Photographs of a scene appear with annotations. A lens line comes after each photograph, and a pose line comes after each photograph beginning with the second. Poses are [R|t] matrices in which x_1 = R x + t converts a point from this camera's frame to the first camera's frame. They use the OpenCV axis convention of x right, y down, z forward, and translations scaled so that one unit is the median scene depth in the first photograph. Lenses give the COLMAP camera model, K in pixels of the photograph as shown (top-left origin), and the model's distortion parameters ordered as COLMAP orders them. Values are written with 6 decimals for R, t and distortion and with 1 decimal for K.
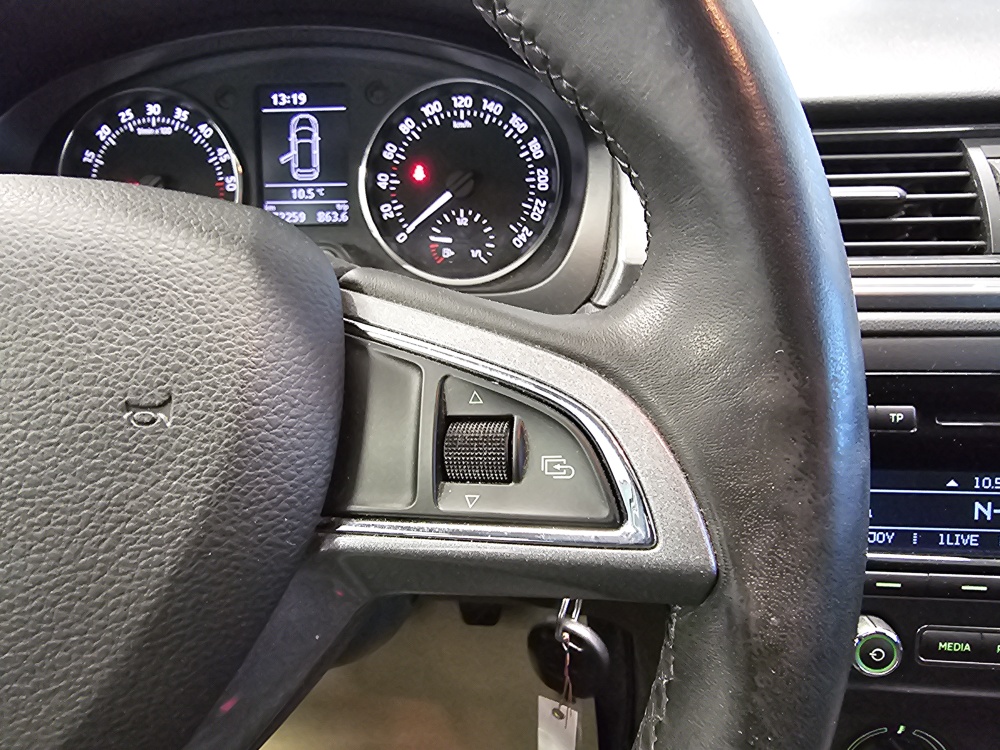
lens RADIAL K [[769.7, 0, 414.8], [0, 769.7, 377.3], [0, 0, 1]] dist [-0.002431, -0.003016]
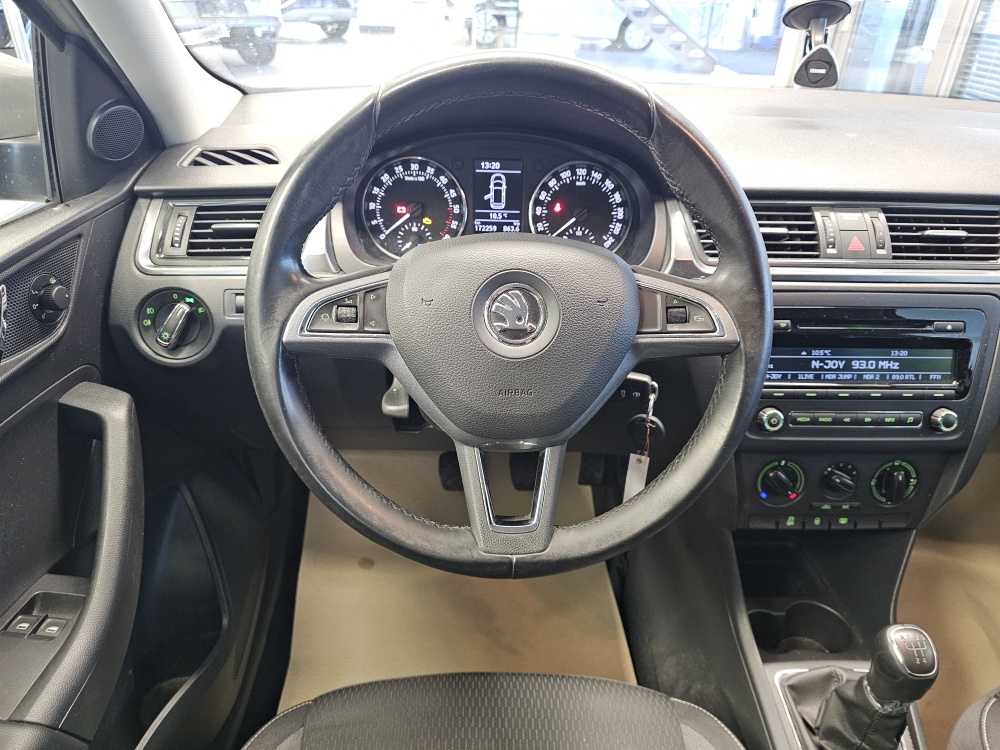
lens RADIAL K [[668.7, 0, 501.4], [0, 668.7, 367.6], [0, 0, 1]] dist [0.043083, -0.059333]
pose [[0.988218, -0.003930, 0.153004, -0.398917], [-0.002512, 0.999119, 0.041888, 0.067479], [-0.153034, -0.041779, 0.987337, -0.667551]]
